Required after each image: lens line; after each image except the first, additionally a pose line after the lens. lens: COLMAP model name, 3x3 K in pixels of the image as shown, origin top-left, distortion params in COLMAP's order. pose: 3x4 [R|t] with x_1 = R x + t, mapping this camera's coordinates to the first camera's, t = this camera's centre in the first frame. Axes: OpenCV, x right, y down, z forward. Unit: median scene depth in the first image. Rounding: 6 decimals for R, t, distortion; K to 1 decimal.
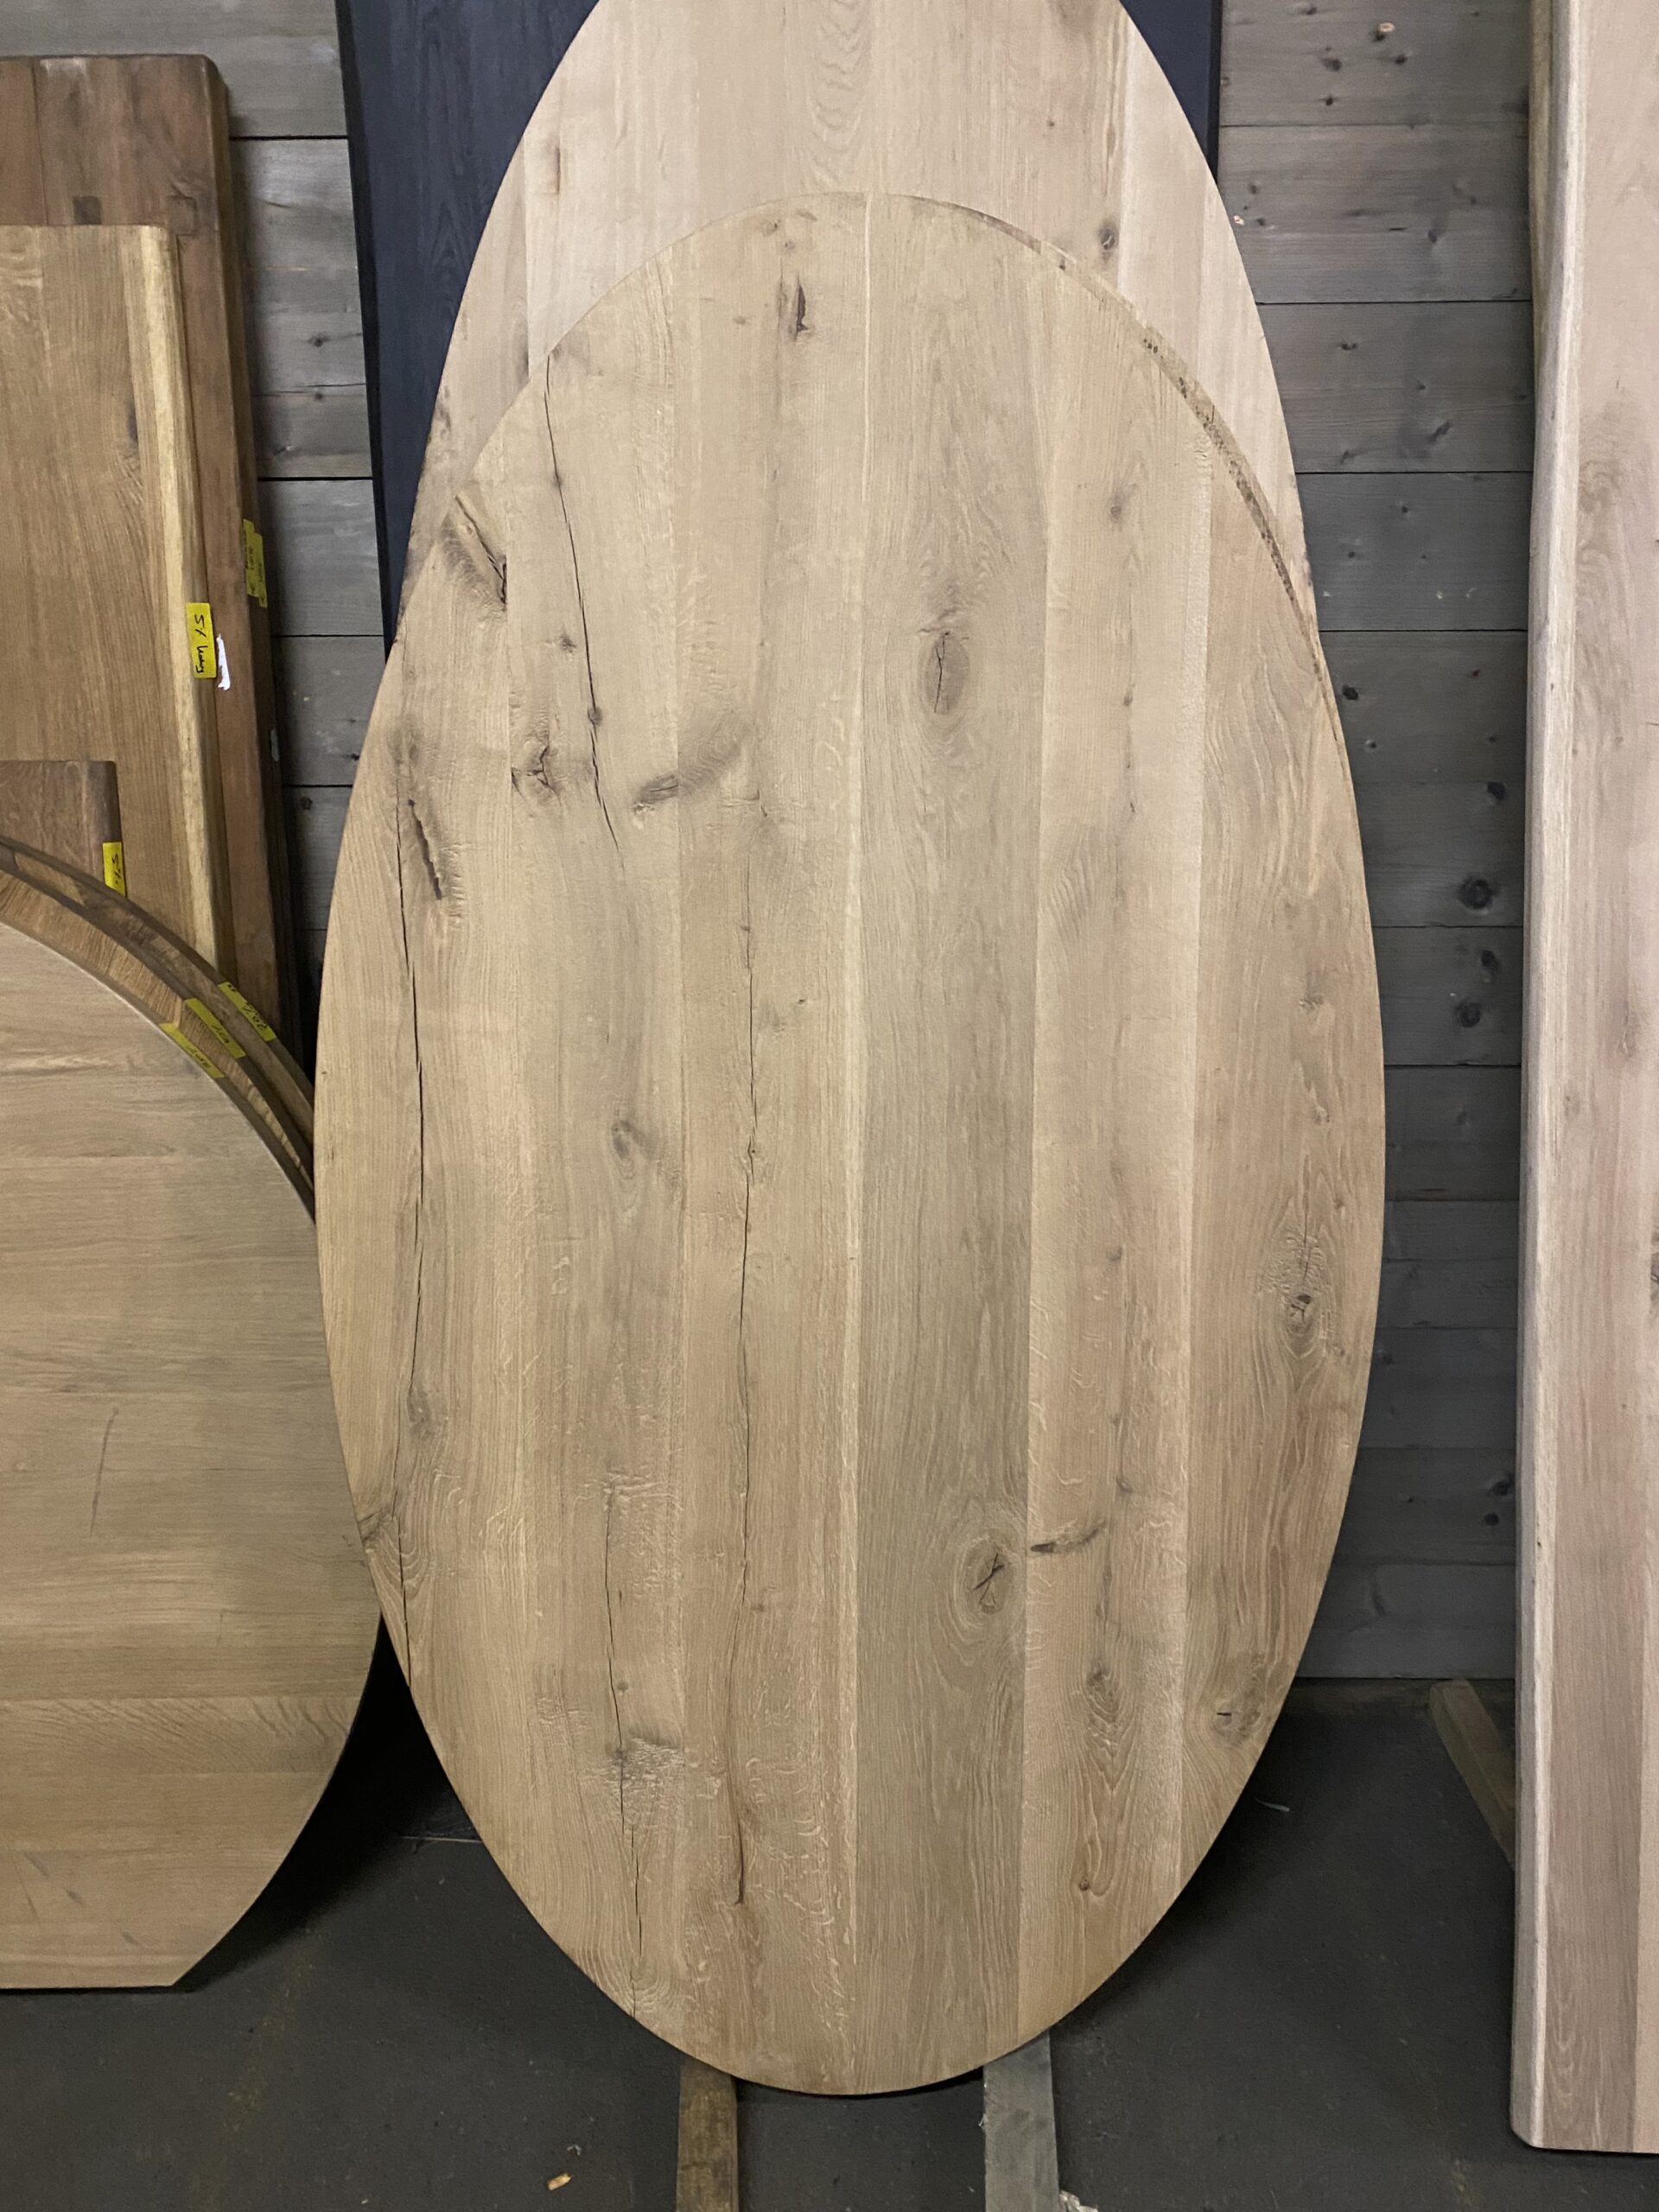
lens RADIAL K [[1679.6, 0, 827.5], [0, 1679.6, 1084.7], [0, 0, 1]] dist [0.024468, -0.018542]
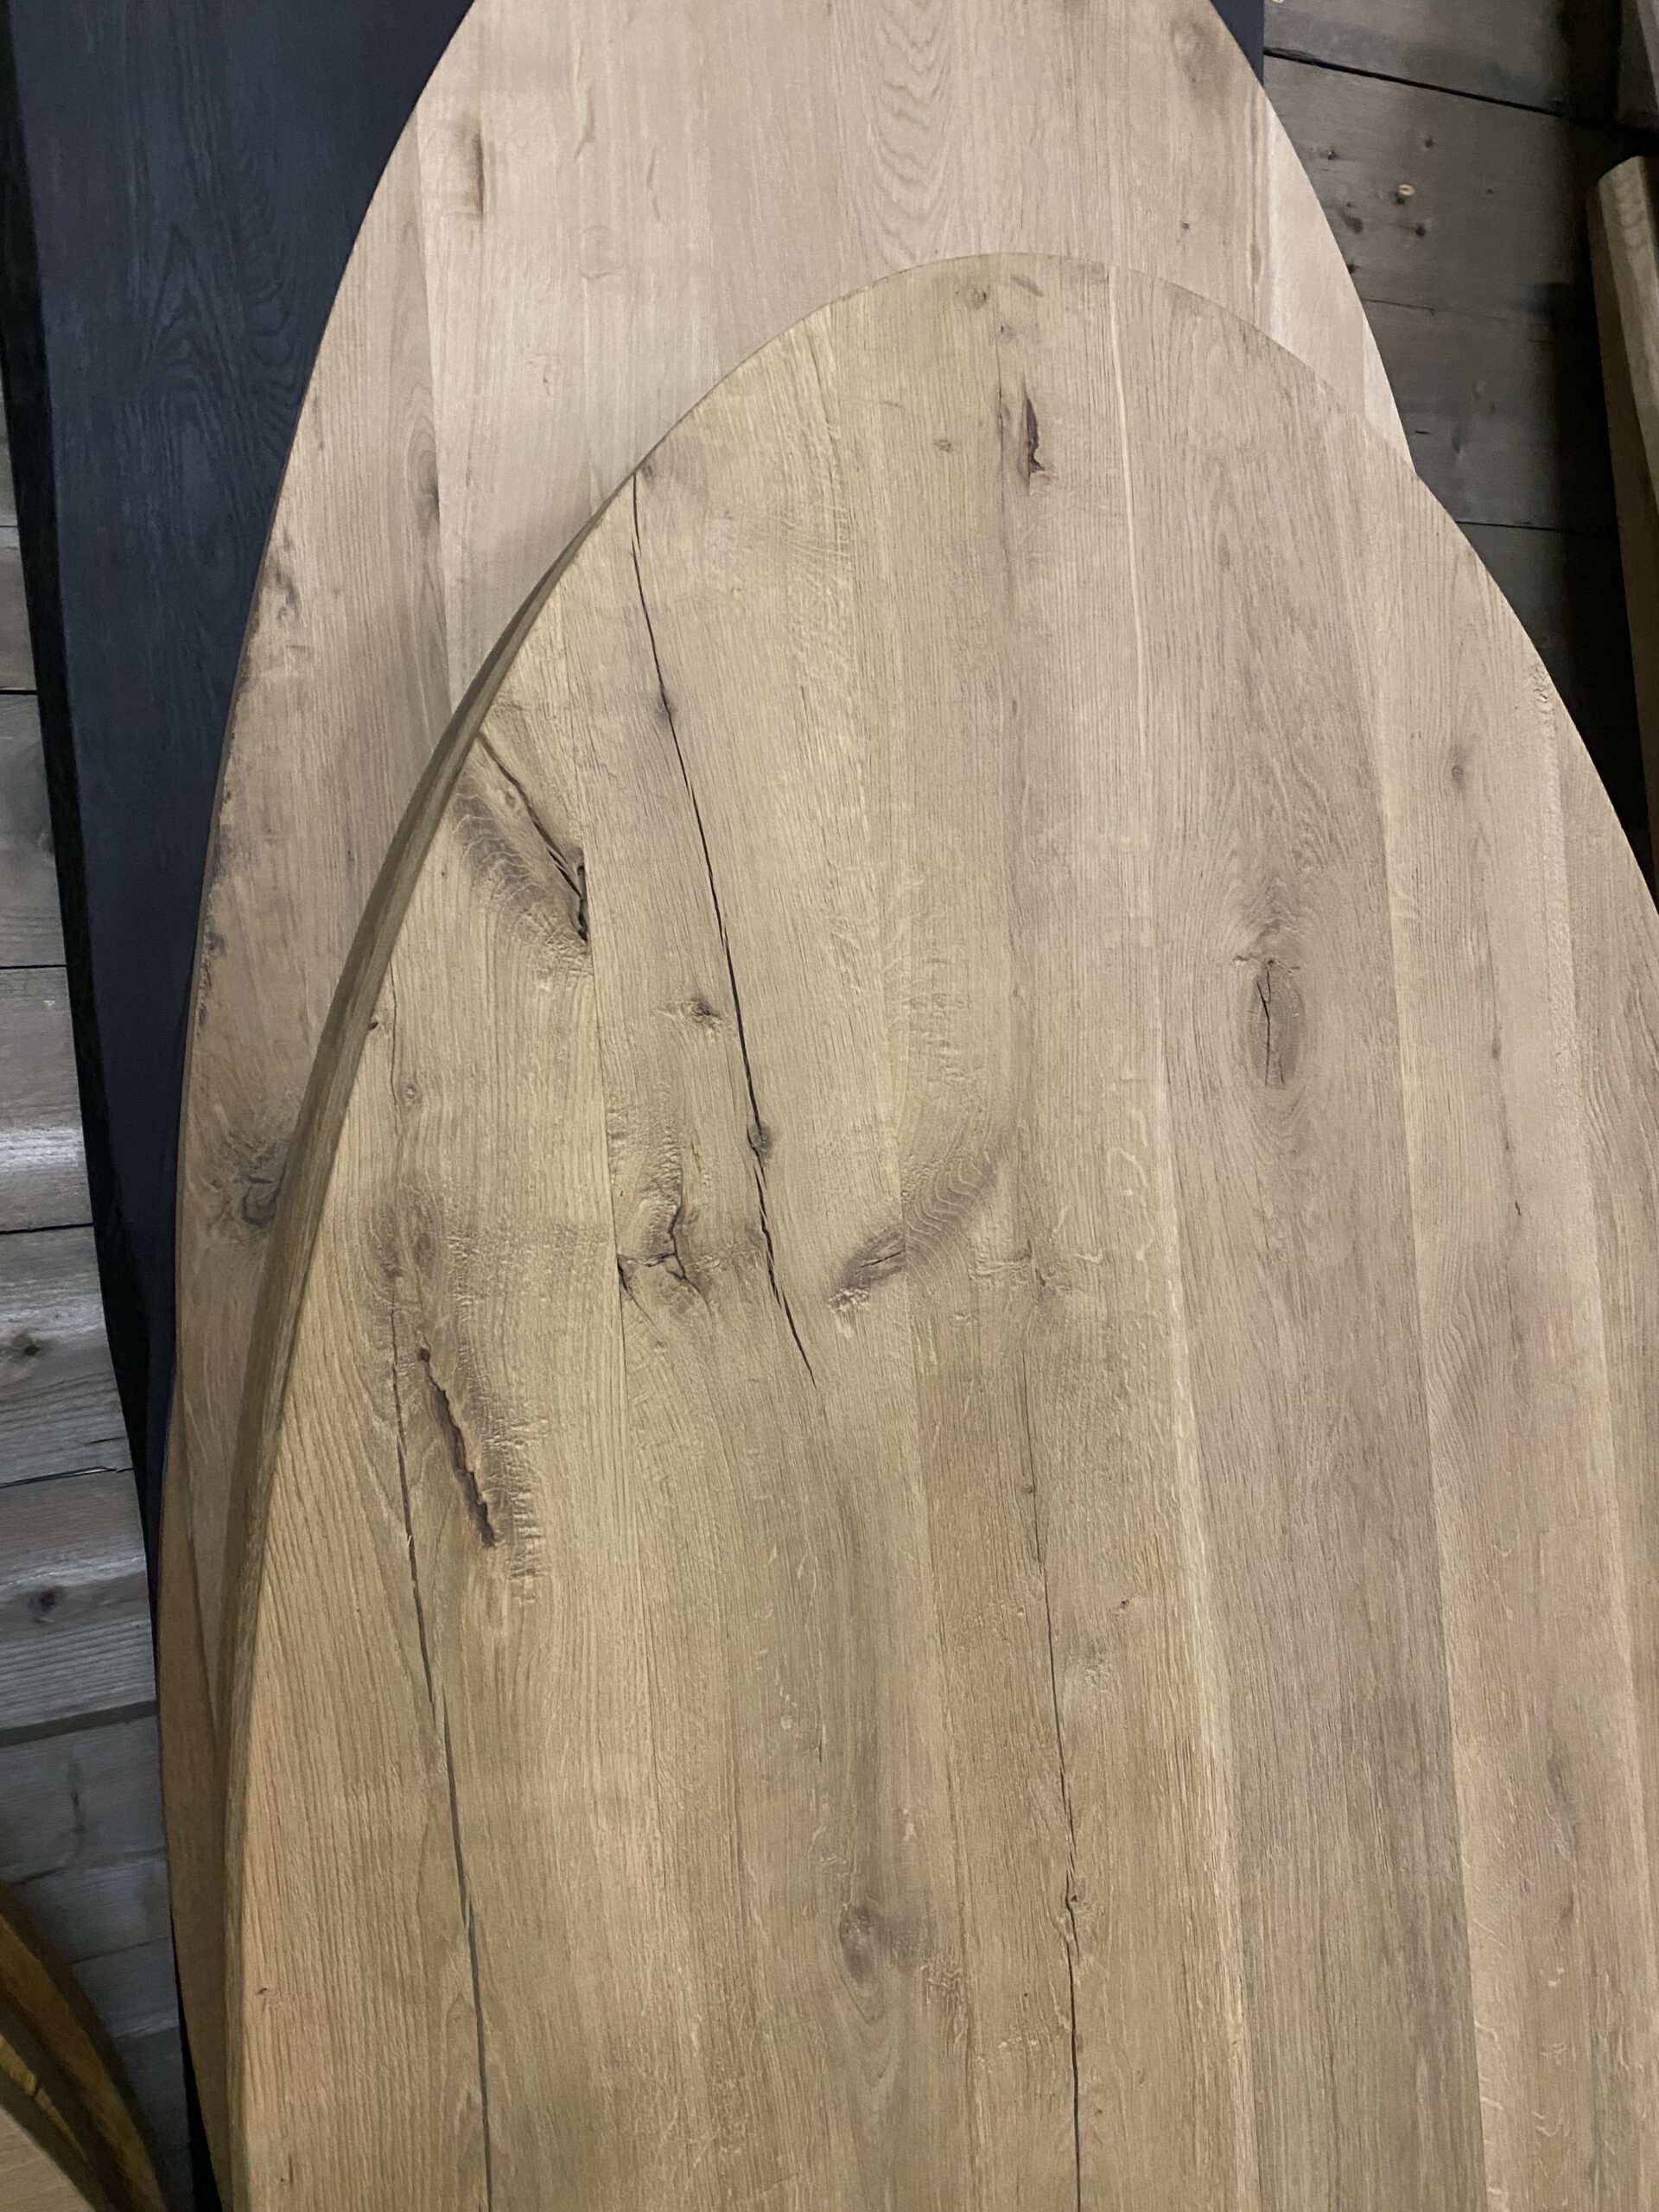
lens RADIAL K [[1679.6, 0, 834.8], [0, 1679.6, 1103.8], [0, 0, 1]] dist [0.024468, -0.018542]
pose [[0.903917, -0.073198, 0.421397, -0.332034], [0.121917, 0.988468, -0.089819, -0.178246], [-0.409963, 0.132565, 0.902417, 0.509270]]
